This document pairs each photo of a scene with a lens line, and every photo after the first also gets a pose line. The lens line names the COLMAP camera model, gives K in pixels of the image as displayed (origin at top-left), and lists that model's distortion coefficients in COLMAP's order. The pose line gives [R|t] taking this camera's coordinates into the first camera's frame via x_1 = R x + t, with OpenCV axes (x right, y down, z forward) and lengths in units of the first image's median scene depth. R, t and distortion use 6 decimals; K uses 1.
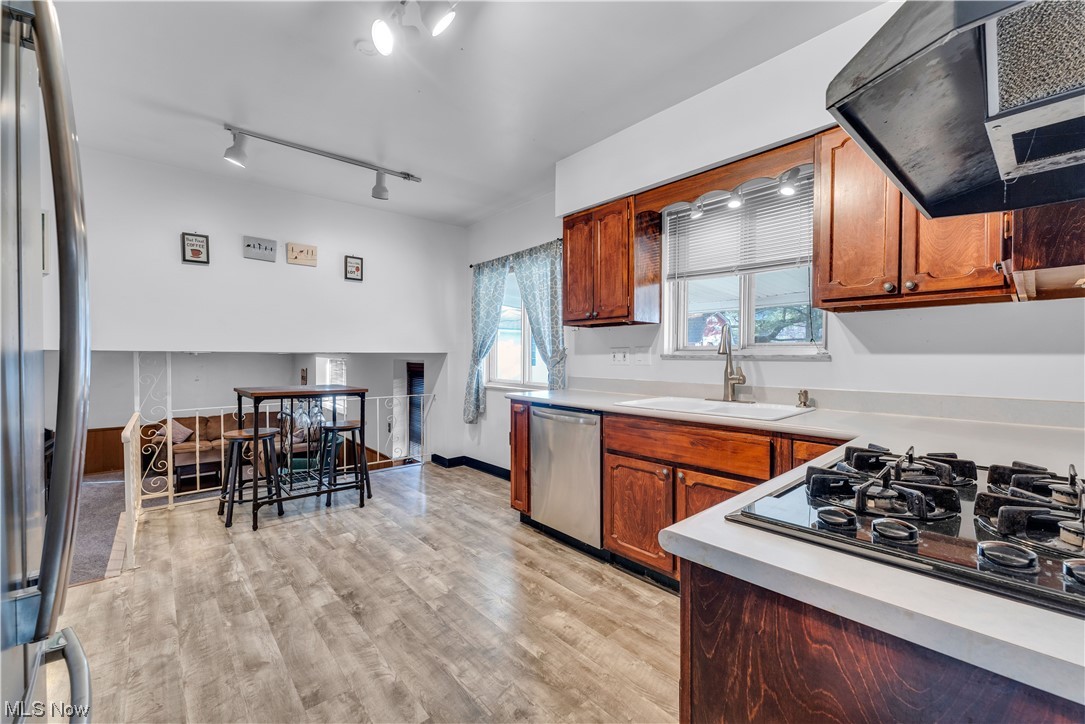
lens RADIAL K [[437.3, 0, 541.5], [0, 437.3, 361.6], [0, 0, 1]] dist [0.002858, -0.001020]
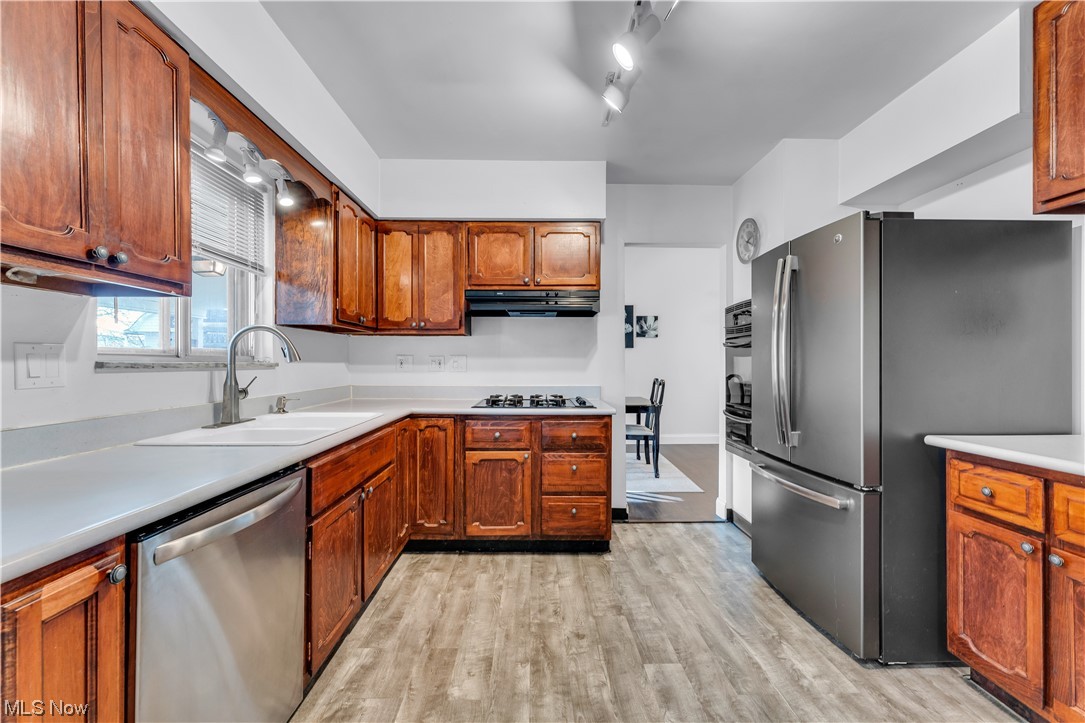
lens RADIAL K [[437.3, 0, 543.0], [0, 437.3, 363.1], [0, 0, 1]] dist [0.002858, -0.001020]
pose [[-0.764135, -0.002048, 0.645053, -0.433582], [0.007284, 0.999904, 0.011804, -0.018495], [-0.645015, 0.013719, -0.764046, 1.105031]]
